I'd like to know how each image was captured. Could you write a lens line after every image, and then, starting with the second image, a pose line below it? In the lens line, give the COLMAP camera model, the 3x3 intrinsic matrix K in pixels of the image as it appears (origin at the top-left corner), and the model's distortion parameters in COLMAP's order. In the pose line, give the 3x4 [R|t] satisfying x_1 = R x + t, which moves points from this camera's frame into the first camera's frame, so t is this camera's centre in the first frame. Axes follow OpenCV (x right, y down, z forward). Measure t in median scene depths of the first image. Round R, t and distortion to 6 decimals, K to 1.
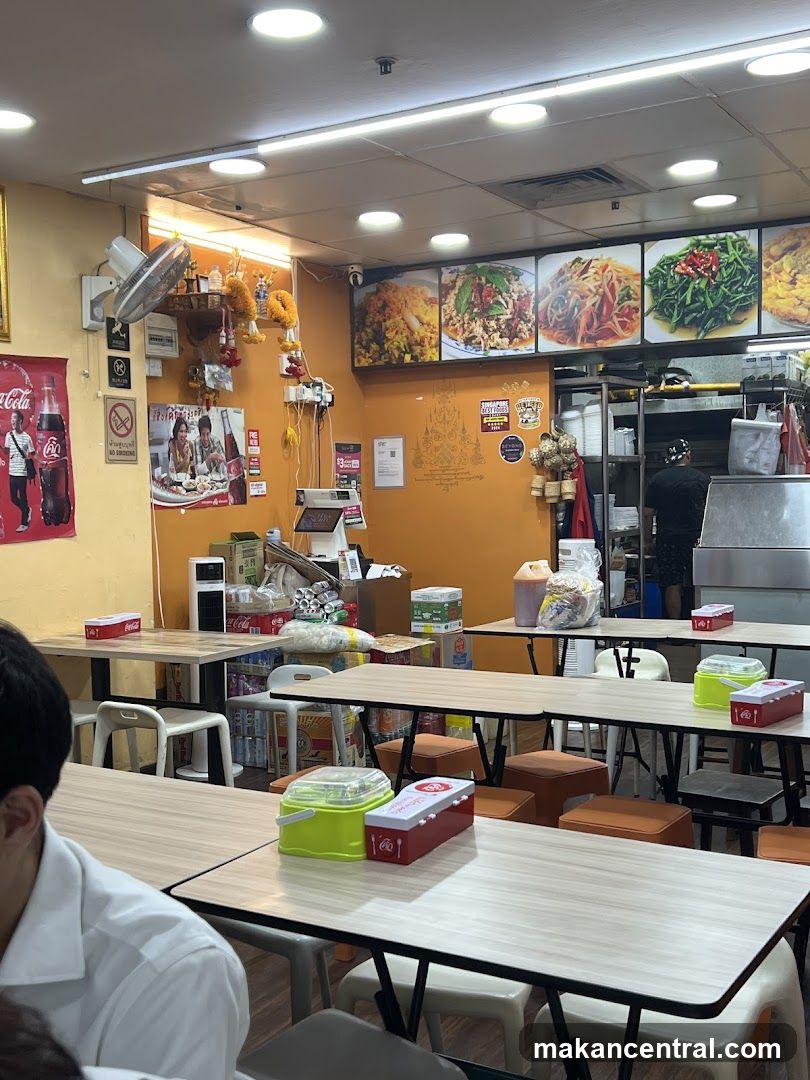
lens RADIAL K [[1233.5, 0, 404.9], [0, 1233.5, 540.8], [0, 0, 1]] dist [0.017093, 0.000000]
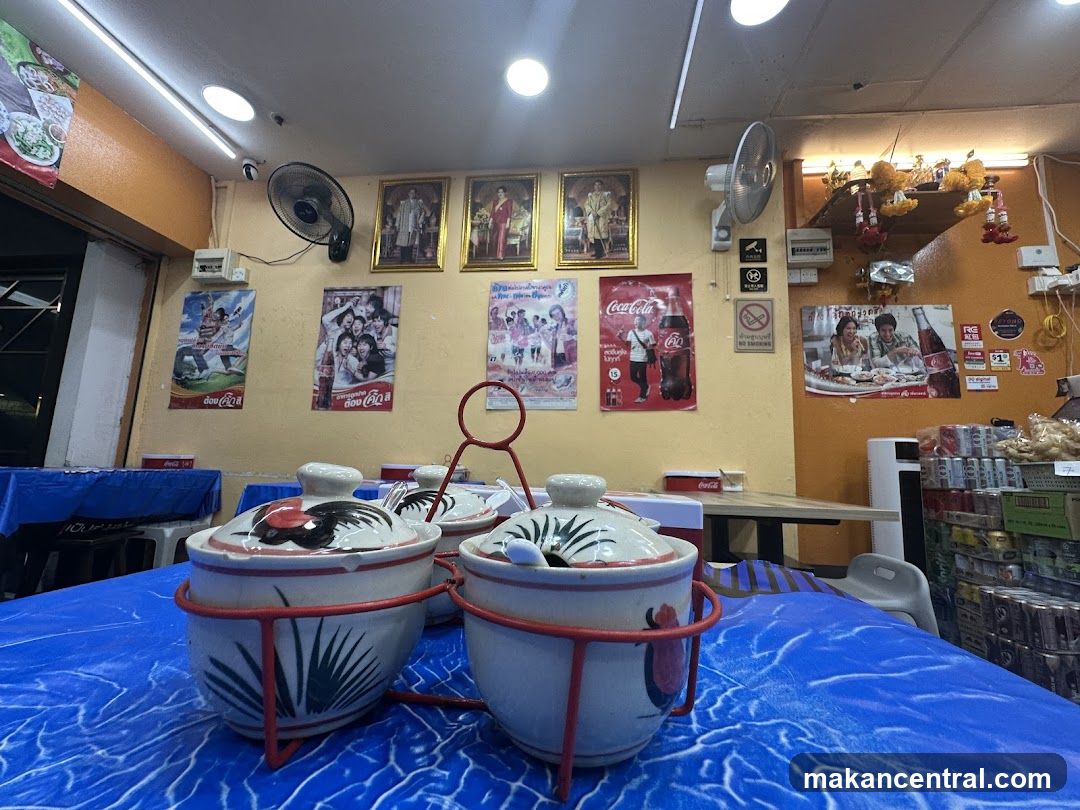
lens RADIAL K [[431.4, 0, 538.1], [0, 431.4, 405.1], [0, 0, 1]] dist [0.004003, -0.000092]
pose [[0.395395, -0.095873, -0.913494, 0.058314], [-0.091119, 0.985538, -0.142873, 0.062743], [0.913980, 0.139728, 0.380941, 0.647709]]
